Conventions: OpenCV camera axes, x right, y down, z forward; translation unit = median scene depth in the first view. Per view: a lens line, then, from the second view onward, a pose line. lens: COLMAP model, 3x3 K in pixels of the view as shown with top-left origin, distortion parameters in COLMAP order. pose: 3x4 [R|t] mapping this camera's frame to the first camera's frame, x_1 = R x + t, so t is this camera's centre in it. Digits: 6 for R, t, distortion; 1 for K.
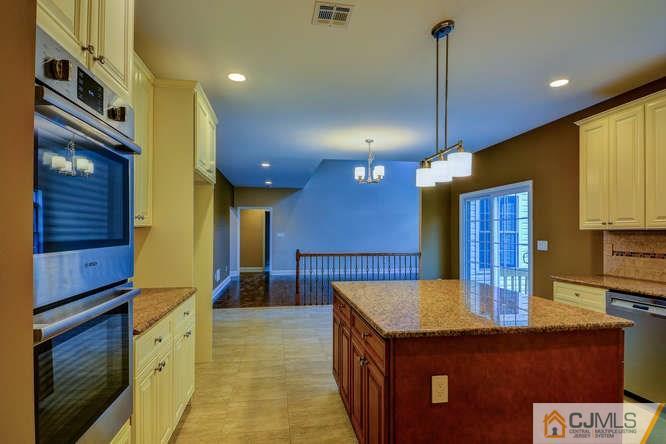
lens RADIAL K [[357.0, 0, 332.4], [0, 357.0, 228.0], [0, 0, 1]] dist [0.000163, -0.006618]
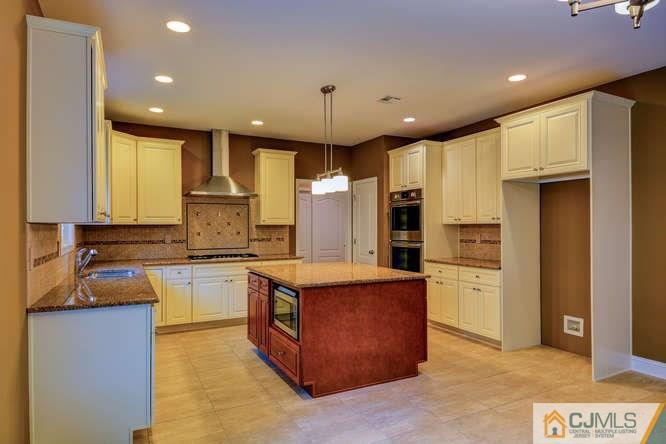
lens RADIAL K [[407.9, 0, 335.7], [0, 407.9, 221.7], [0, 0, 1]] dist [0.023750, -0.000115]
pose [[-0.949962, -0.007080, -0.312286, 0.585934], [0.001549, 0.999624, -0.027377, 0.026589], [0.312362, -0.026491, -0.949594, 1.897050]]
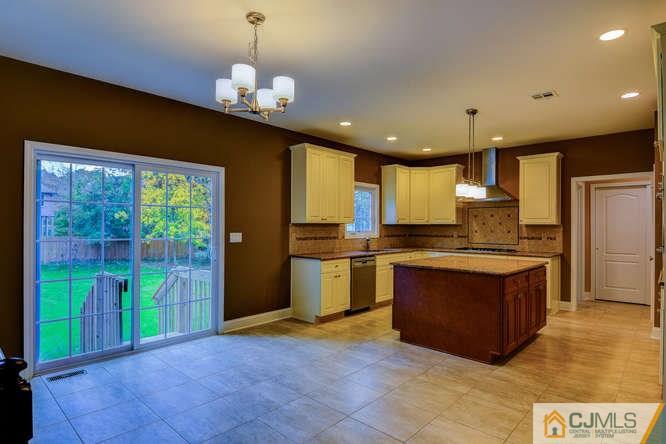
lens RADIAL K [[357.0, 0, 328.8], [0, 357.0, 225.3], [0, 0, 1]] dist [0.000163, -0.006618]
pose [[-0.601531, -0.003827, 0.798840, -0.496748], [-0.017494, 0.999812, -0.008383, 0.026025], [-0.798658, -0.019017, -0.601485, 1.909113]]
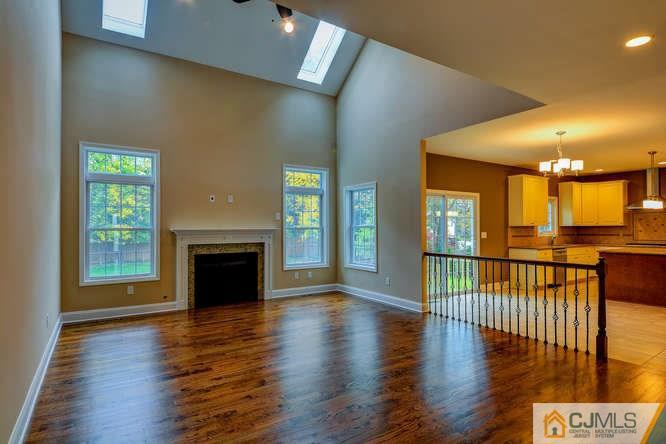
lens RADIAL K [[357.0, 0, 335.1], [0, 357.0, 225.7], [0, 0, 1]] dist [0.000163, -0.006618]
pose [[-0.404981, 0.000692, 0.914325, -0.865943], [-0.011543, 0.999916, -0.005869, 0.031378], [-0.914252, -0.012931, -0.404939, 3.137351]]
